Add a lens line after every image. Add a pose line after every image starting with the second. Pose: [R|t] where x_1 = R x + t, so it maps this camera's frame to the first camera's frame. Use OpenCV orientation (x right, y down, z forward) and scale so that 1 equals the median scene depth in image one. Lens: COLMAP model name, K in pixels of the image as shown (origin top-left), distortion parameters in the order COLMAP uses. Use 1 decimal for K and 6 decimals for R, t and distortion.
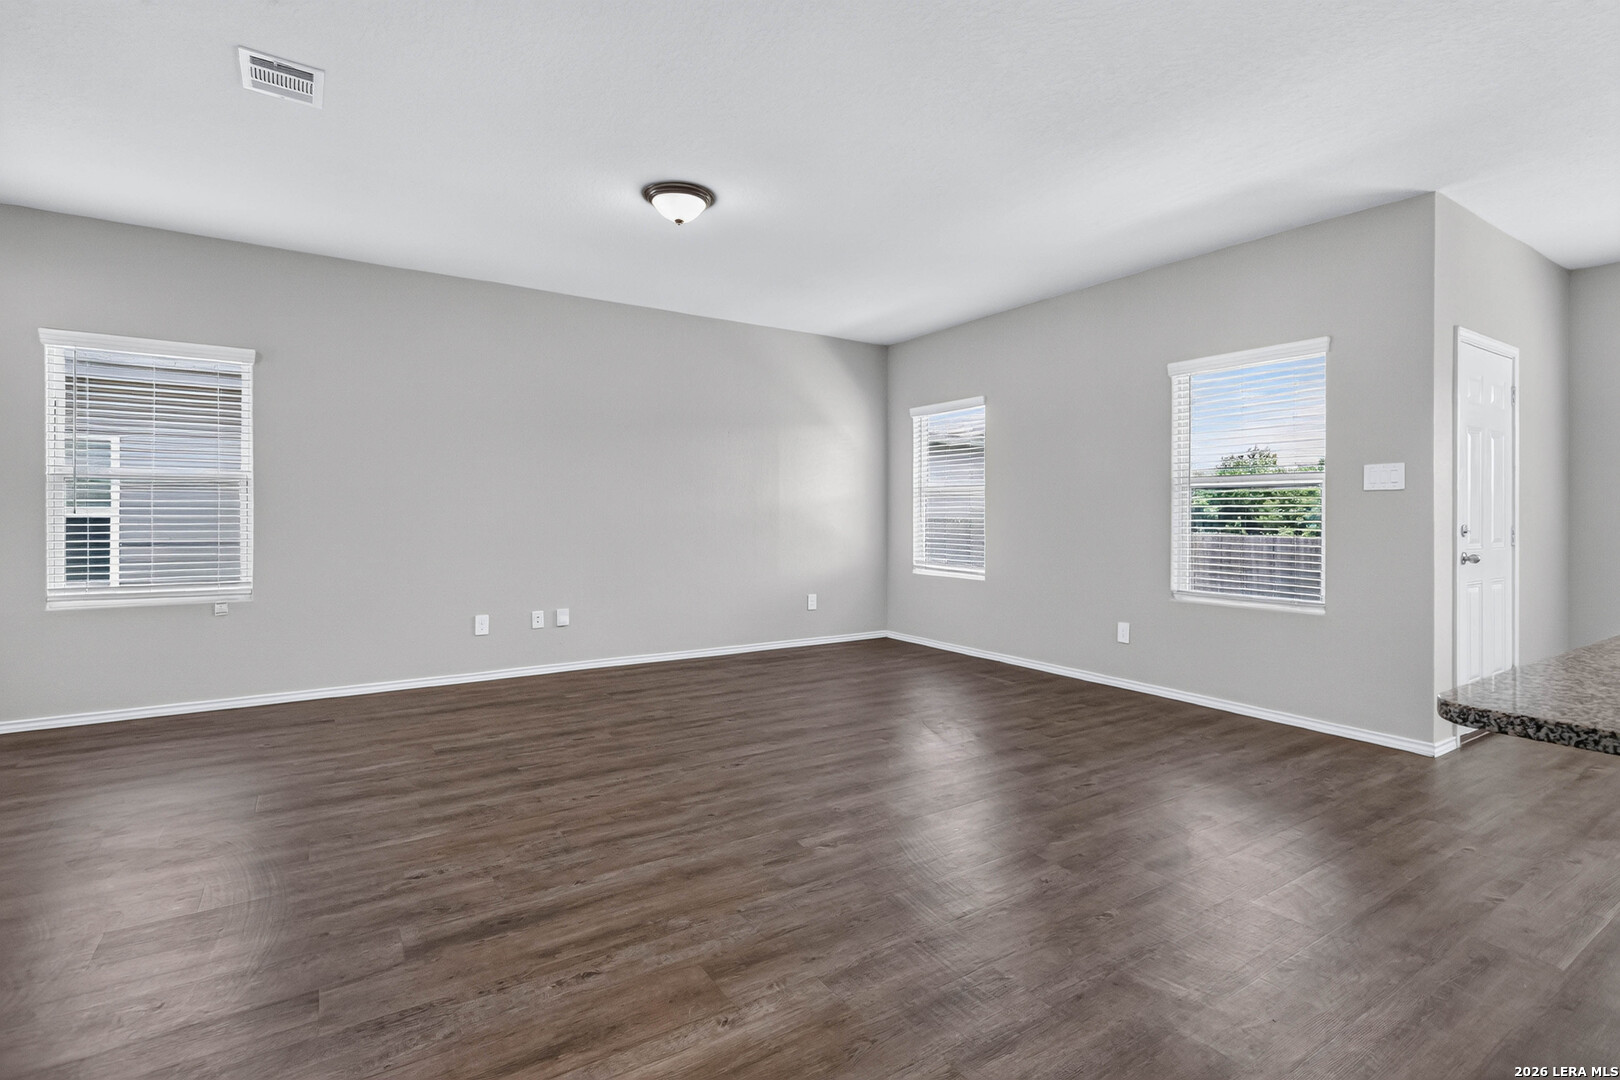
lens RADIAL K [[762.0, 0, 815.5], [0, 762.0, 513.7], [0, 0, 1]] dist [0.003414, -0.000303]
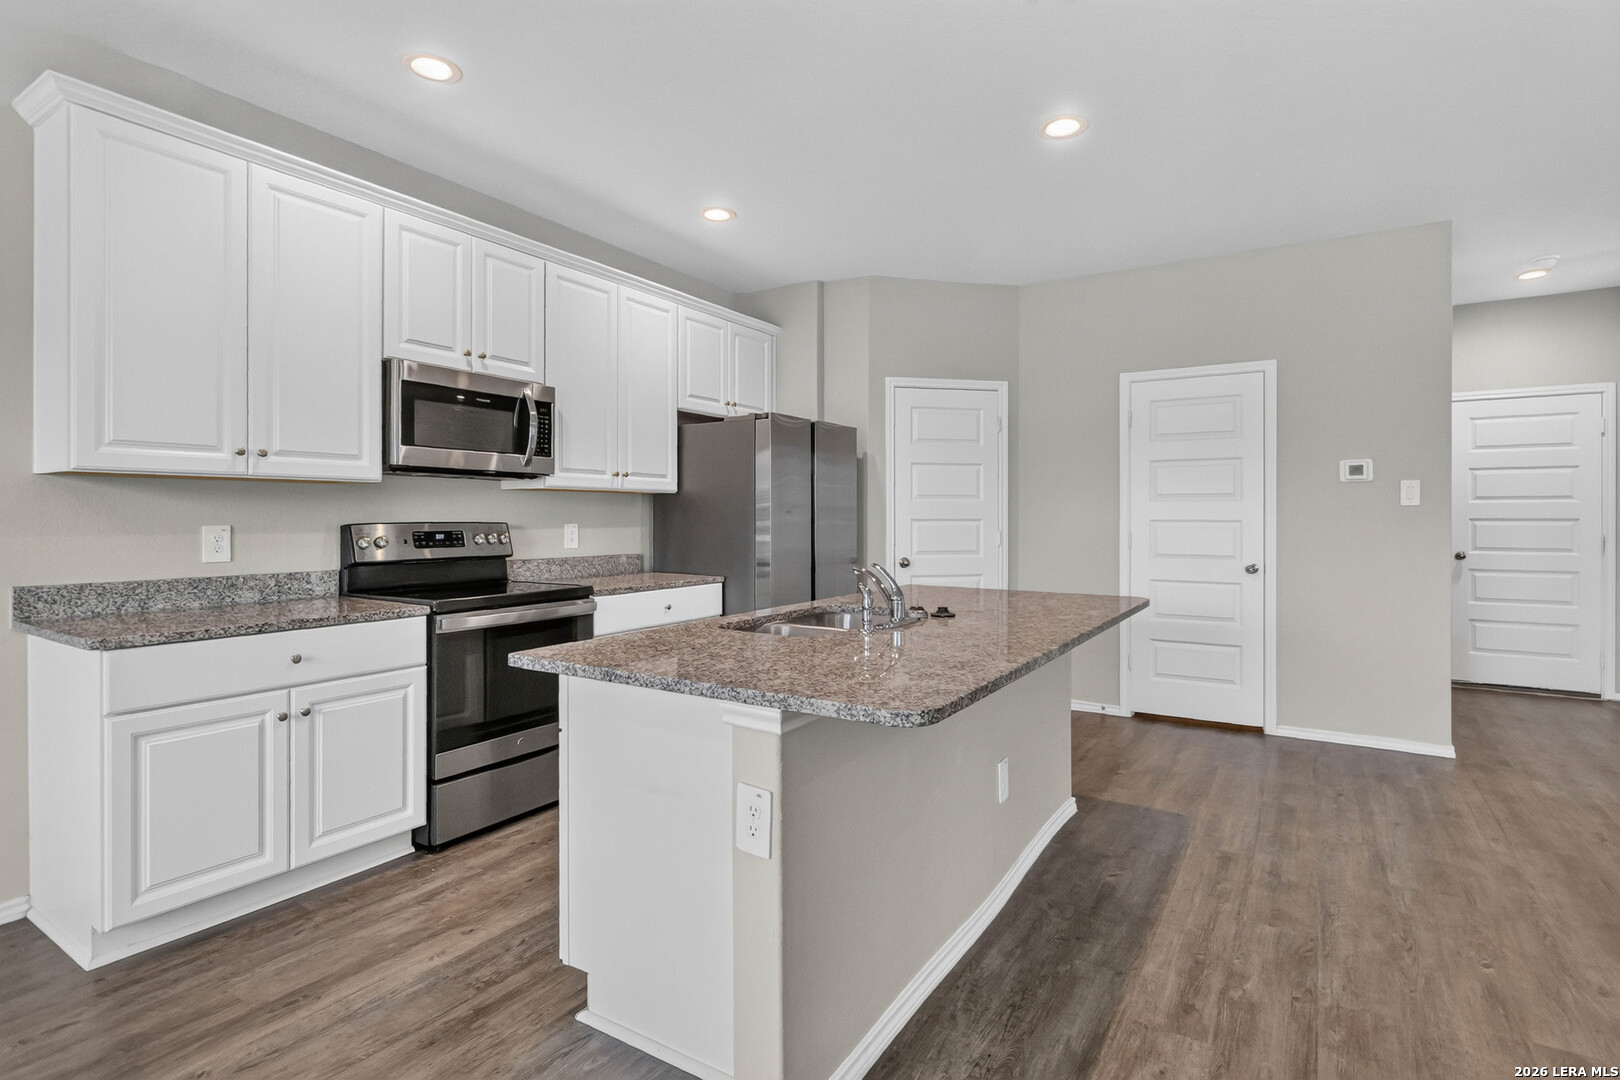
lens RADIAL K [[802.3, 0, 812.6], [0, 802.3, 510.2], [0, 0, 1]] dist [-0.004865, -0.000407]
pose [[-0.911667, -0.008025, -0.410852, 1.023169], [-0.003945, 0.999934, -0.010779, -0.018769], [0.410912, -0.008206, -0.911638, 1.025481]]
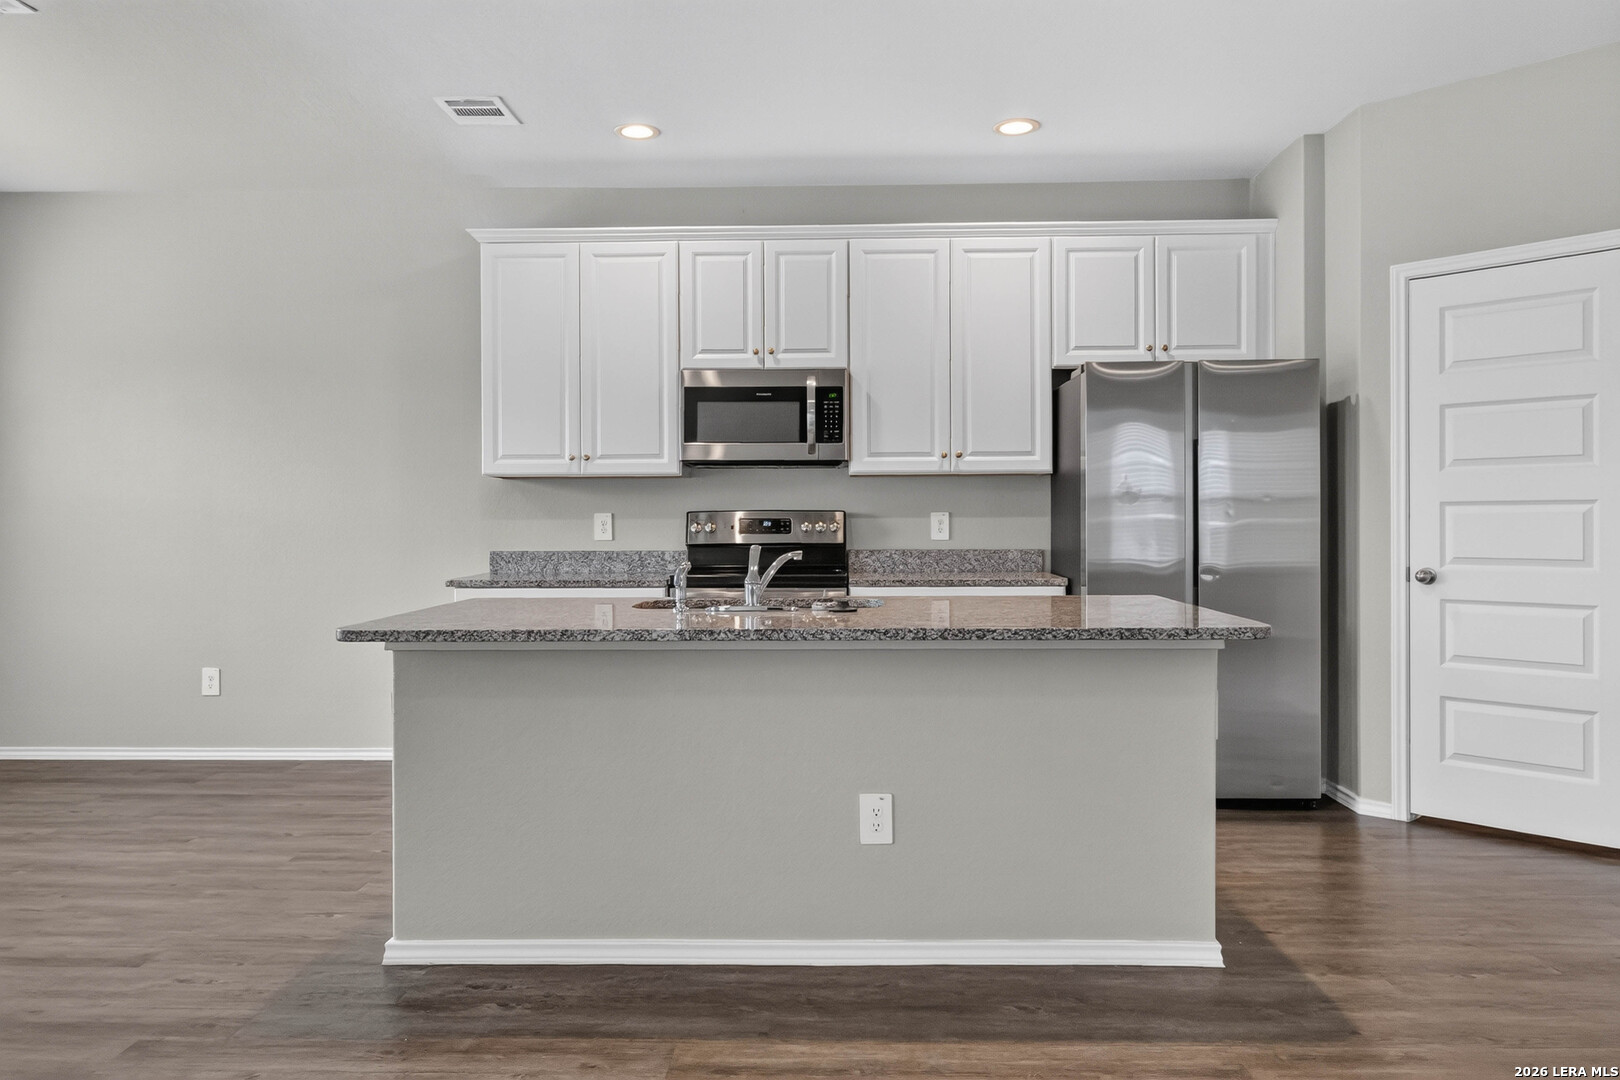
lens RADIAL K [[1144.1, 0, 811.0], [0, 1144.1, 524.9], [0, 0, 1]] dist [0.001959, -0.005533]
pose [[-0.815424, -0.002986, 0.578856, 0.059078], [0.000436, 0.999983, 0.005773, -0.001105], [-0.578864, 0.004959, -0.815409, 1.145066]]
